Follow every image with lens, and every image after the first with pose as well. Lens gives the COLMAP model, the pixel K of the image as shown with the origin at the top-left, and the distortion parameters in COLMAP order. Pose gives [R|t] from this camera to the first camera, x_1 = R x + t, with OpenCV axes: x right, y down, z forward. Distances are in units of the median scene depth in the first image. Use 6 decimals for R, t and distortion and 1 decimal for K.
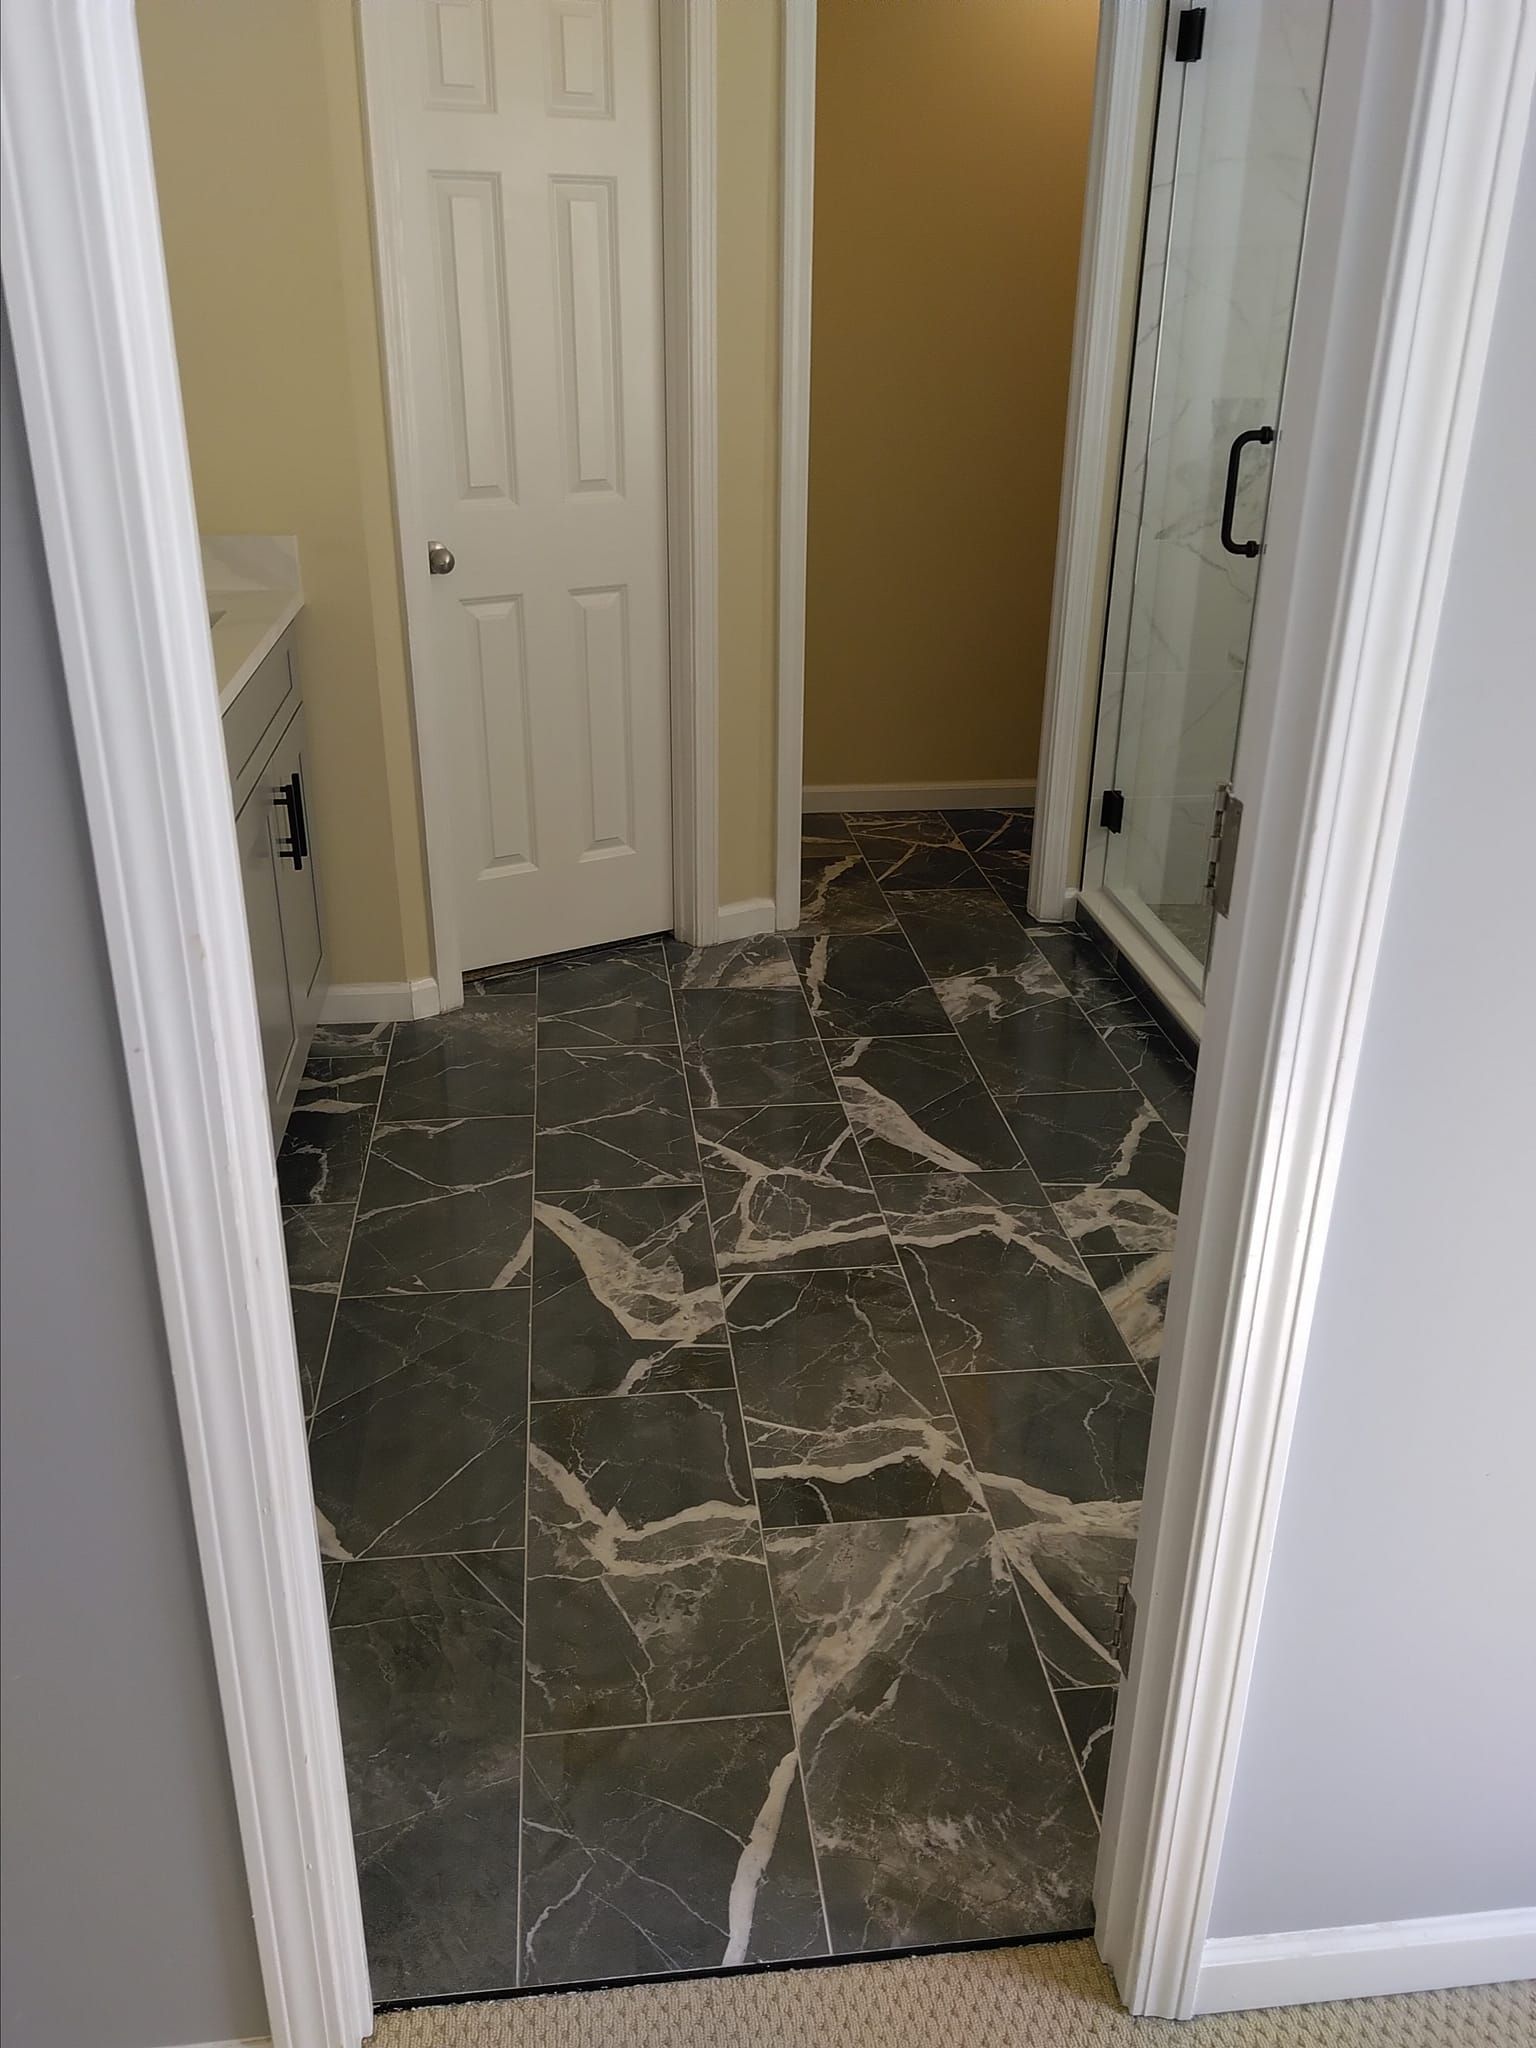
lens RADIAL K [[1683.7, 0, 772.1], [0, 1683.7, 1029.5], [0, 0, 1]] dist [0.057454, -0.085321]
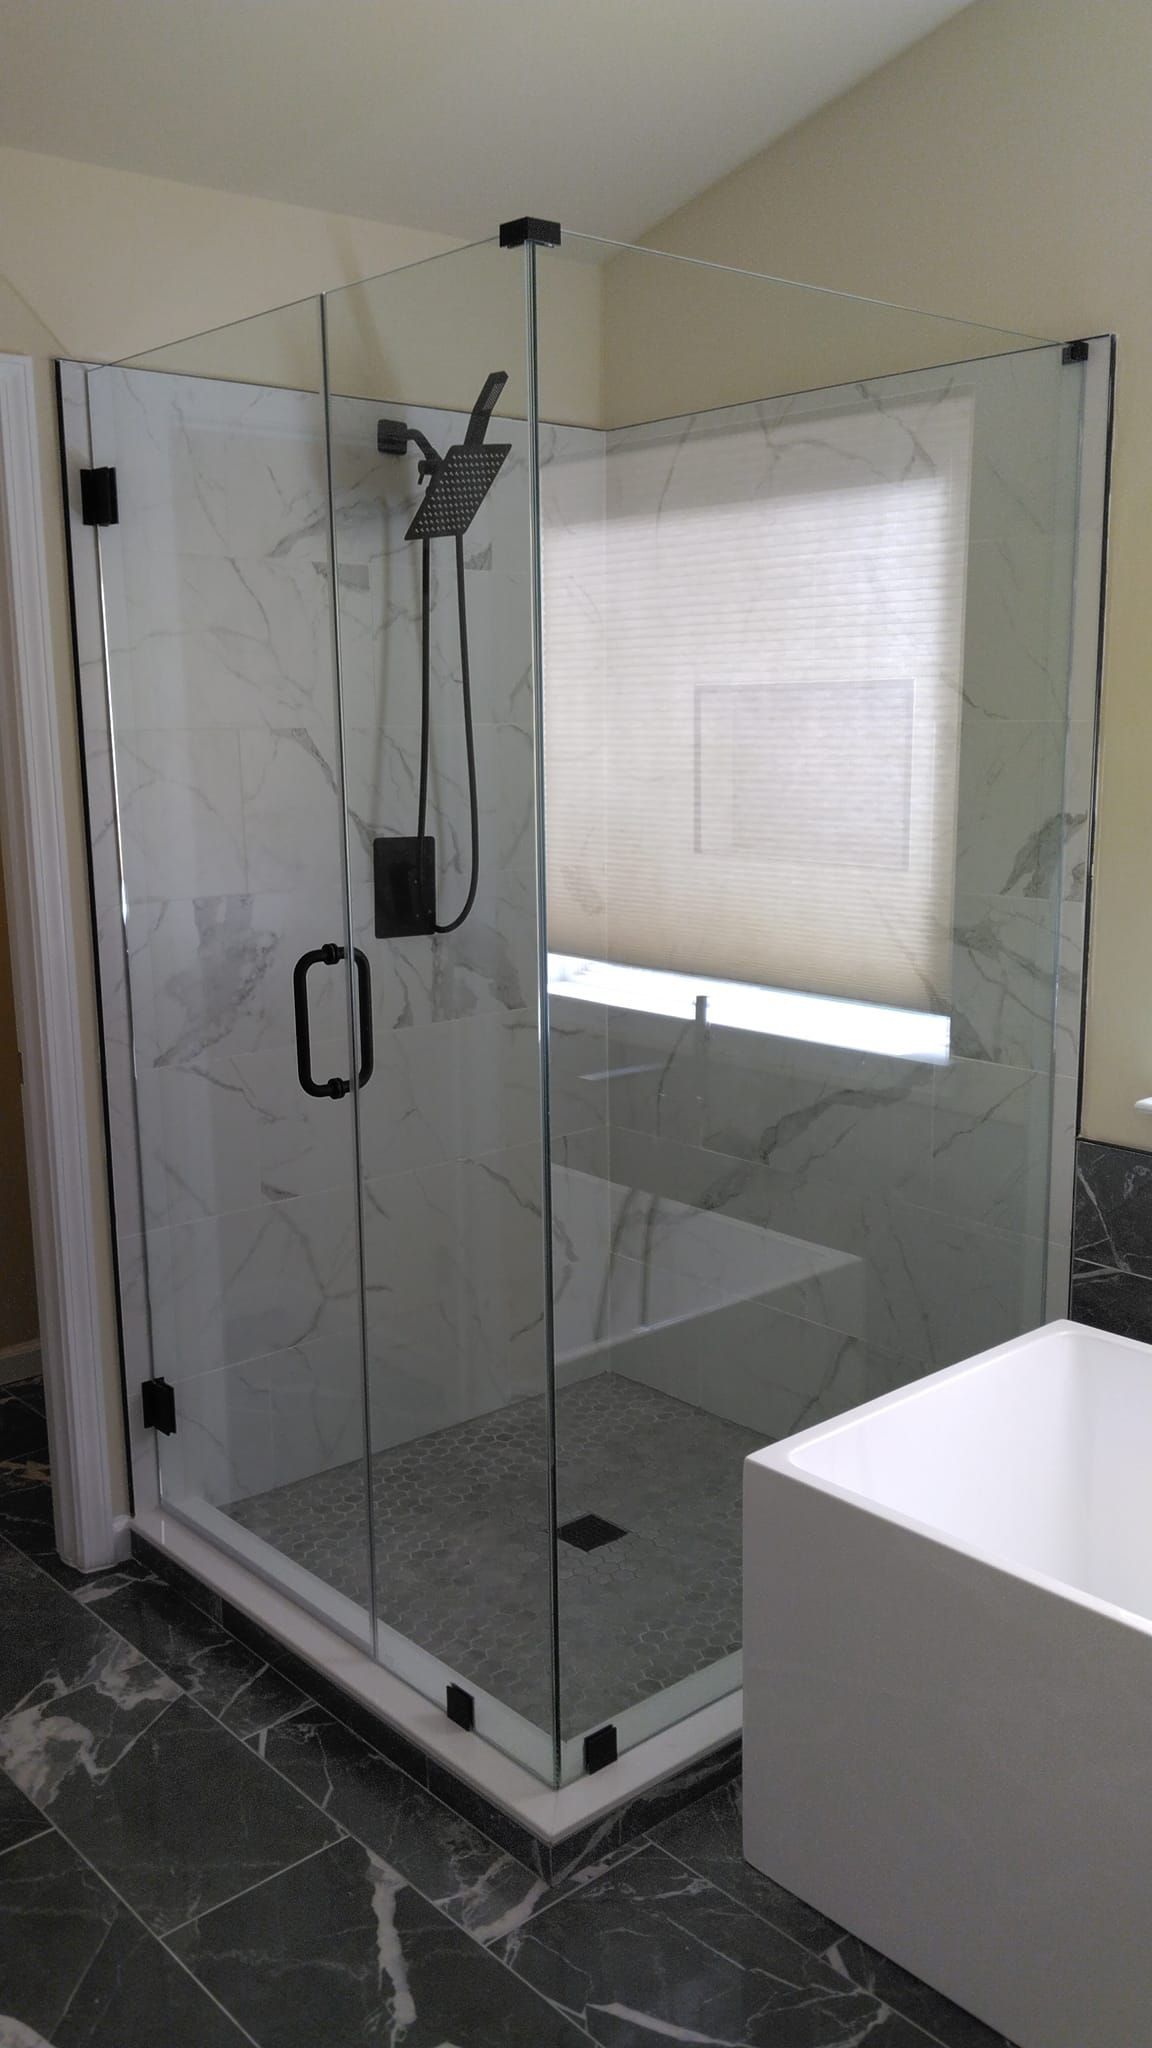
lens RADIAL K [[1682.0, 0, 579.8], [0, 1682.0, 1033.9], [0, 0, 1]] dist [0.076913, -0.145014]
pose [[0.822666, -0.135965, 0.552027, -0.046050], [0.257705, 0.954680, -0.148909, -0.138689], [-0.506763, 0.264763, 0.820422, 0.250360]]
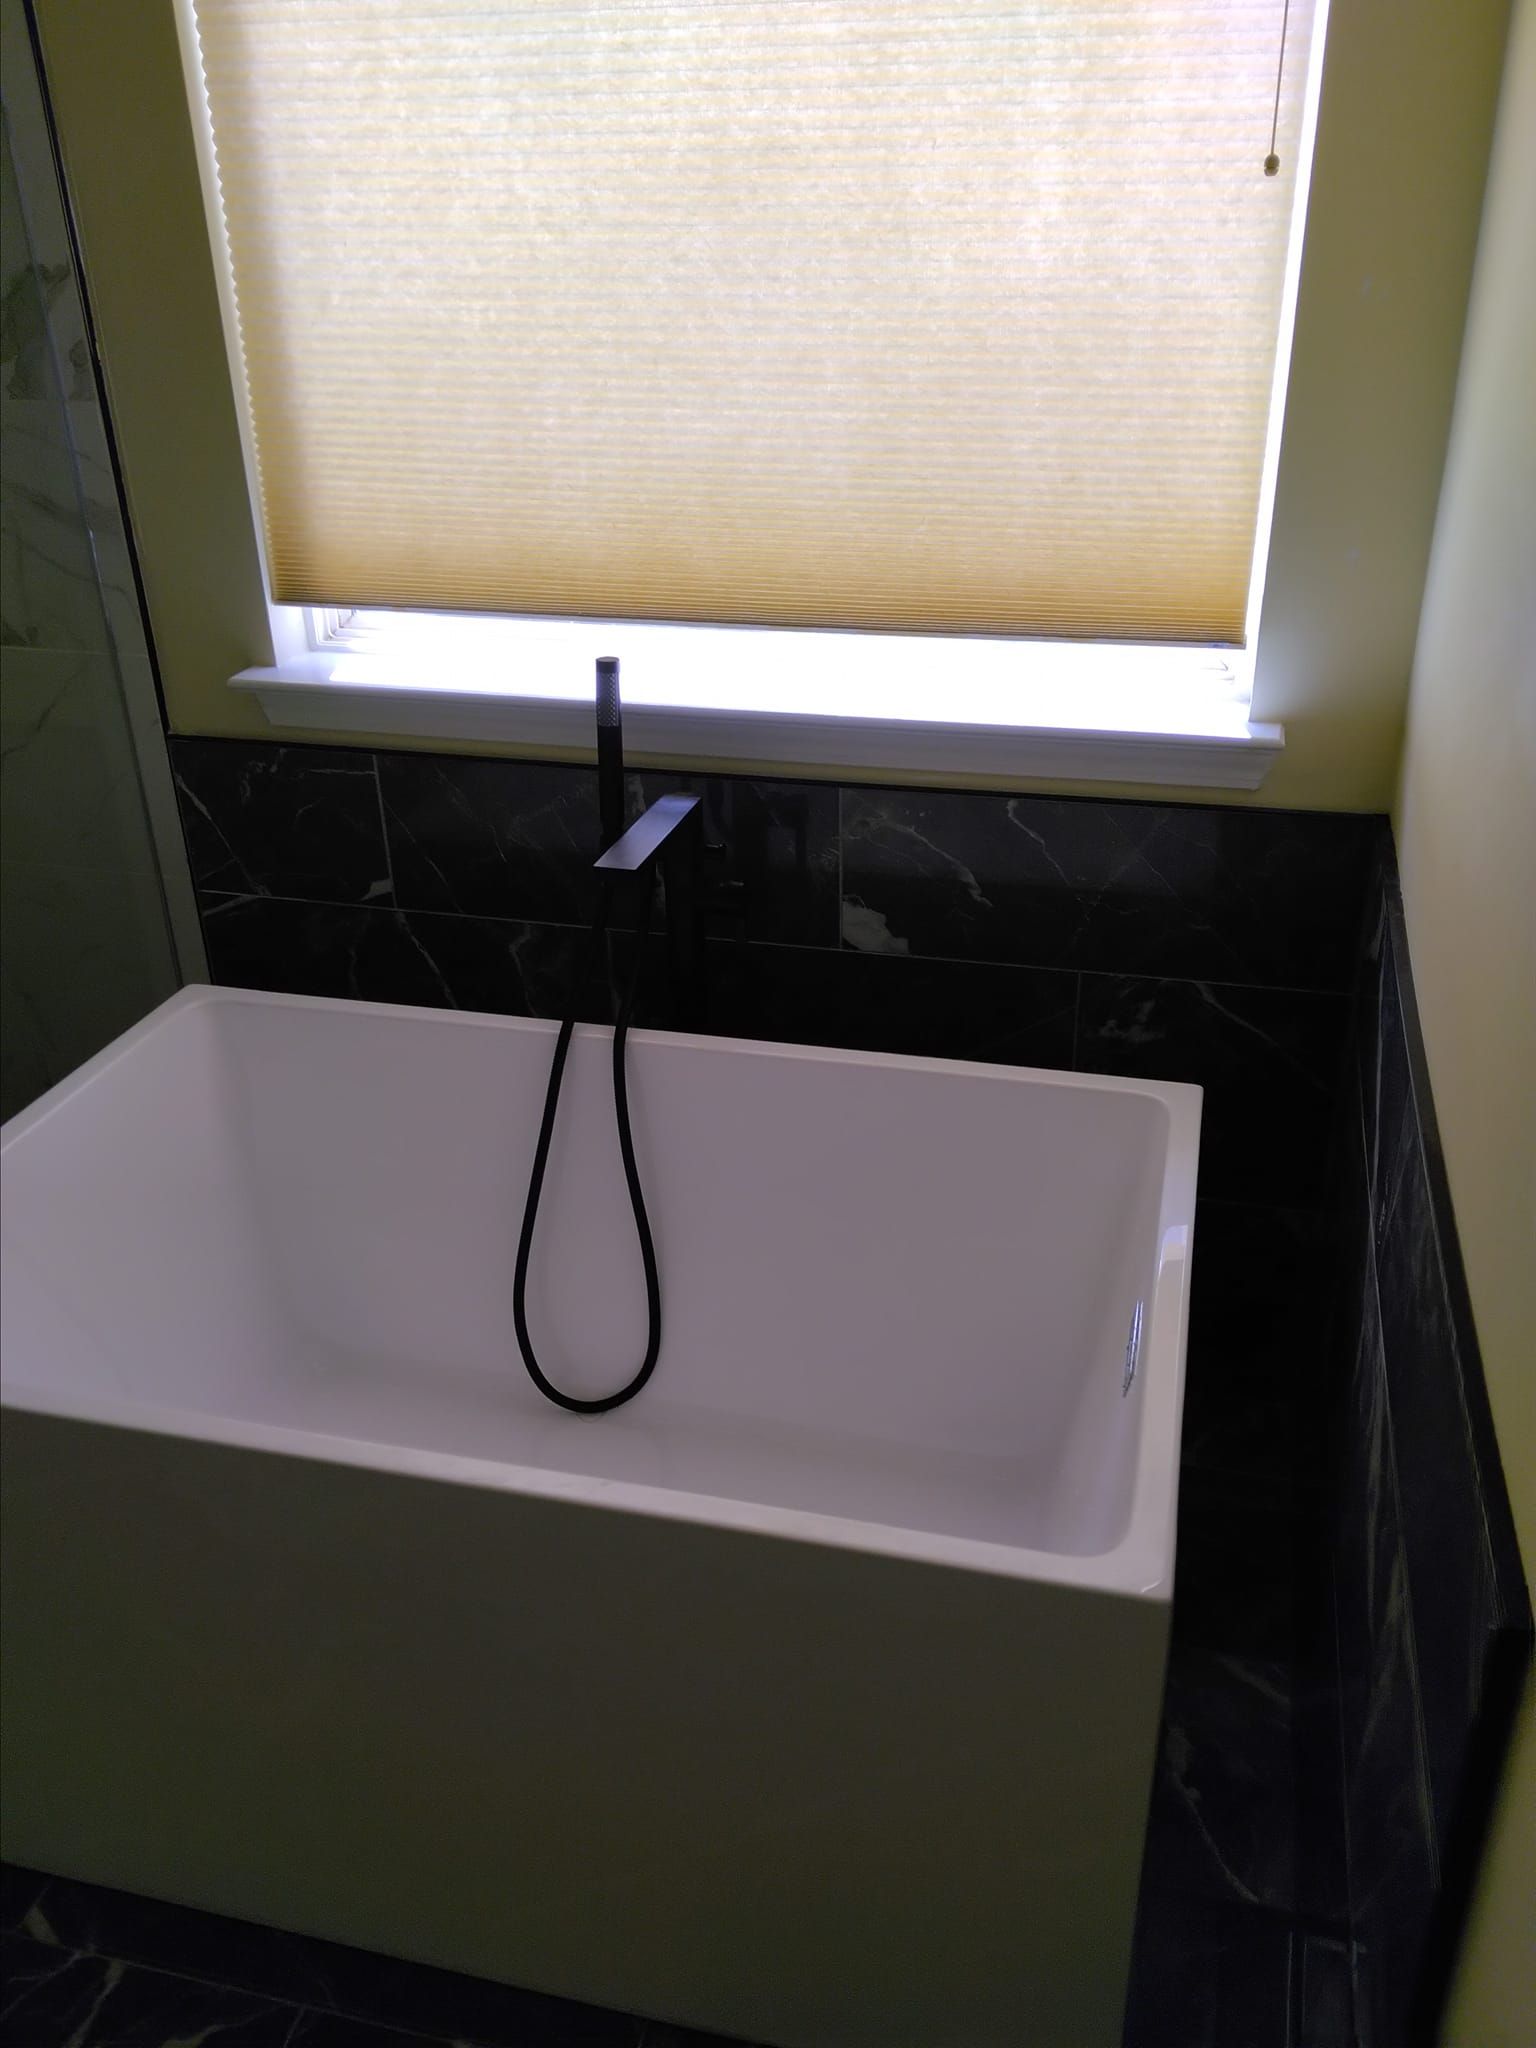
lens RADIAL K [[1683.7, 0, 772.1], [0, 1683.7, 1029.5], [0, 0, 1]] dist [0.057454, -0.085321]
pose [[0.363146, -0.445563, 0.818290, 0.115825], [0.406005, 0.866152, 0.291445, -0.147741], [-0.838621, 0.226393, 0.495440, 0.342399]]
